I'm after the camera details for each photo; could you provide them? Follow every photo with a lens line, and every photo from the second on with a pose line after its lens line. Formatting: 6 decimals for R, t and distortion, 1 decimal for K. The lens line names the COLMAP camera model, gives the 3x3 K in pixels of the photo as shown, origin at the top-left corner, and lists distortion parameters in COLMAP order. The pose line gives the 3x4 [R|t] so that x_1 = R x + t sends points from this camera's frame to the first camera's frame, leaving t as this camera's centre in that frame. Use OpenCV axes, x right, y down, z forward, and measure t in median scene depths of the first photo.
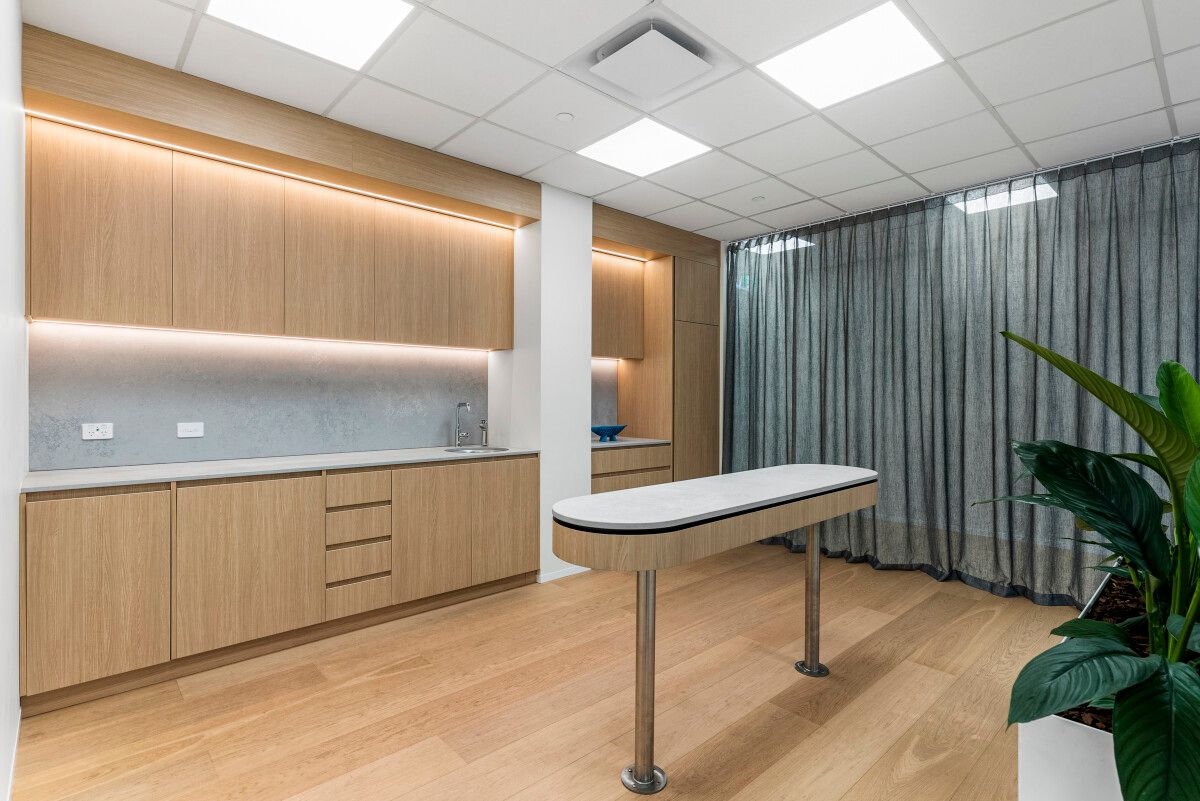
lens RADIAL K [[580.5, 0, 601.2], [0, 580.5, 396.3], [0, 0, 1]] dist [-0.004200, 0.000198]
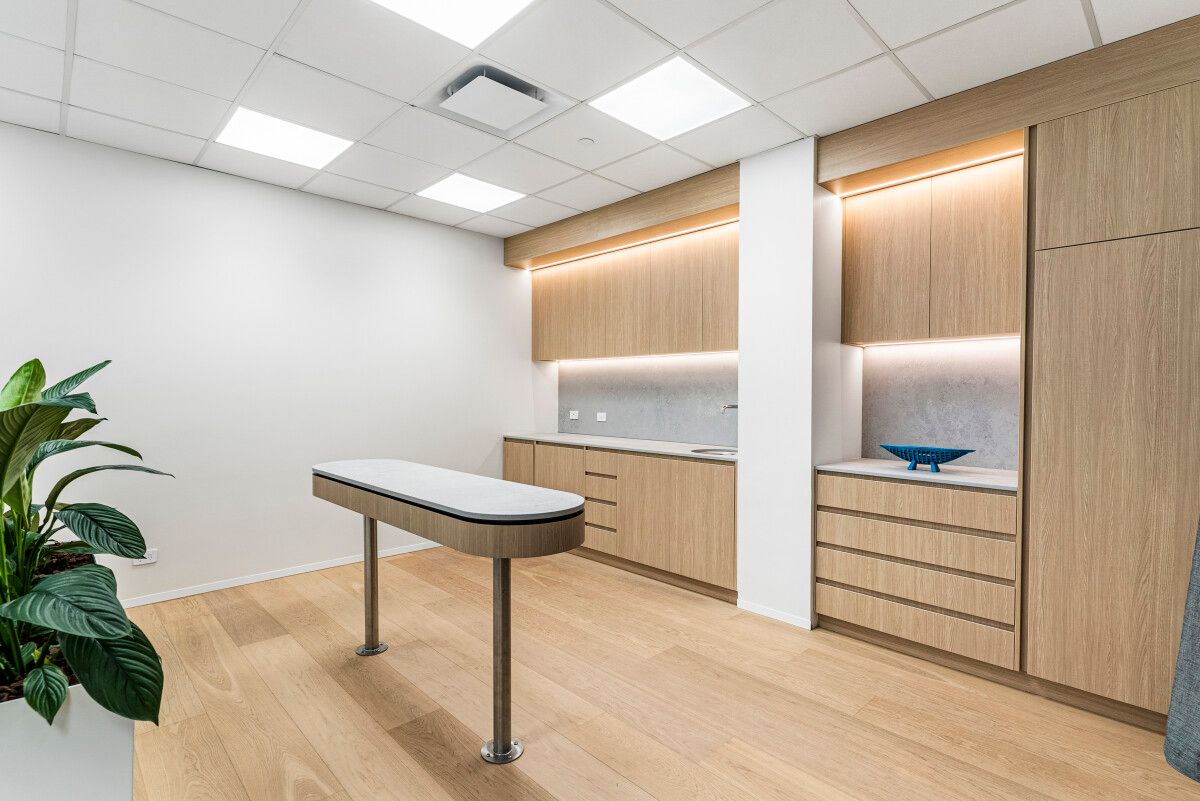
lens RADIAL K [[580.5, 0, 601.2], [0, 580.5, 401.0], [0, 0, 1]] dist [-0.004200, 0.000198]
pose [[0.019879, 0.007382, -0.999775, 0.859649], [-0.009034, 0.999933, 0.007204, -0.001456], [0.999762, 0.008889, 0.019945, 0.842958]]
